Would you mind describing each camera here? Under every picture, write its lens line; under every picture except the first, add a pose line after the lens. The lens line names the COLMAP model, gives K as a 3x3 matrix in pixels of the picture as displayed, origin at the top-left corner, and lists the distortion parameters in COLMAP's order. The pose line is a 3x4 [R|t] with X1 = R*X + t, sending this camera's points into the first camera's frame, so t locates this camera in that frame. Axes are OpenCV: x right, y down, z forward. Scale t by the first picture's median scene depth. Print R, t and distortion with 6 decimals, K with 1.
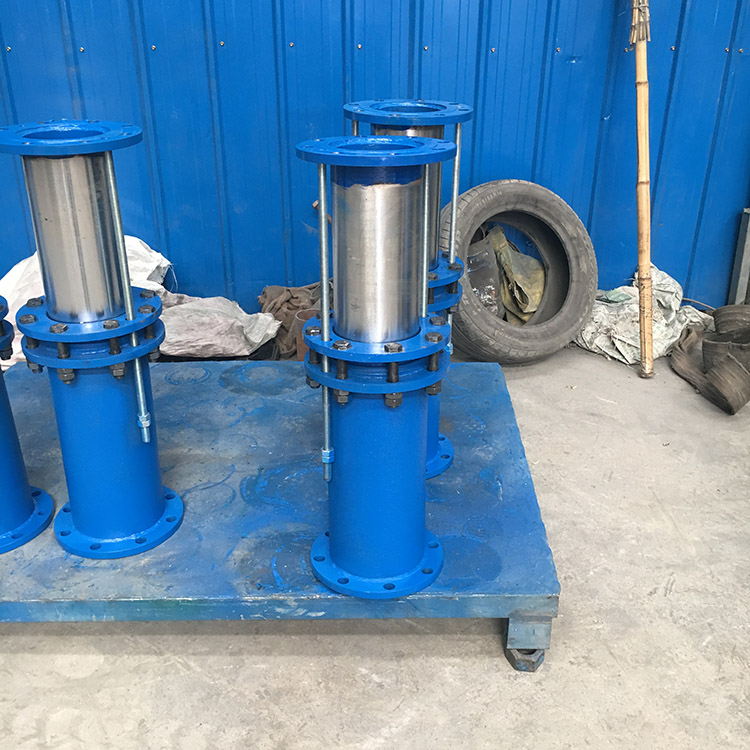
lens RADIAL K [[895.1, 0, 375.0], [0, 895.1, 375.0], [0, 0, 1]] dist [0.096373, -0.173490]
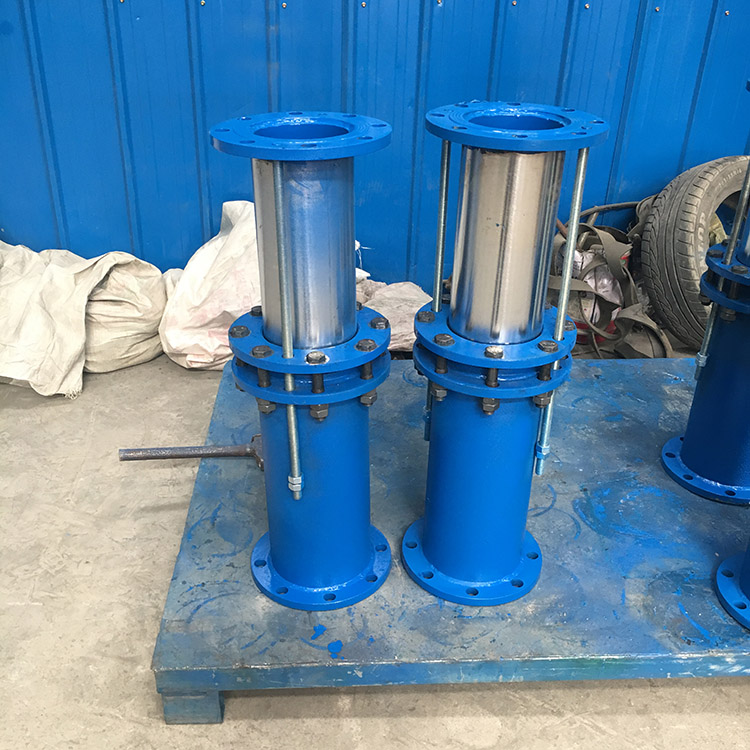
lens RADIAL K [[895.1, 0, 375.0], [0, 895.1, 375.0], [0, 0, 1]] dist [0.096373, -0.173490]
pose [[0.997785, -0.006991, 0.066151, -0.476322], [0.003679, 0.998740, 0.050055, -0.067507], [-0.066418, -0.049701, 0.996553, 0.148076]]
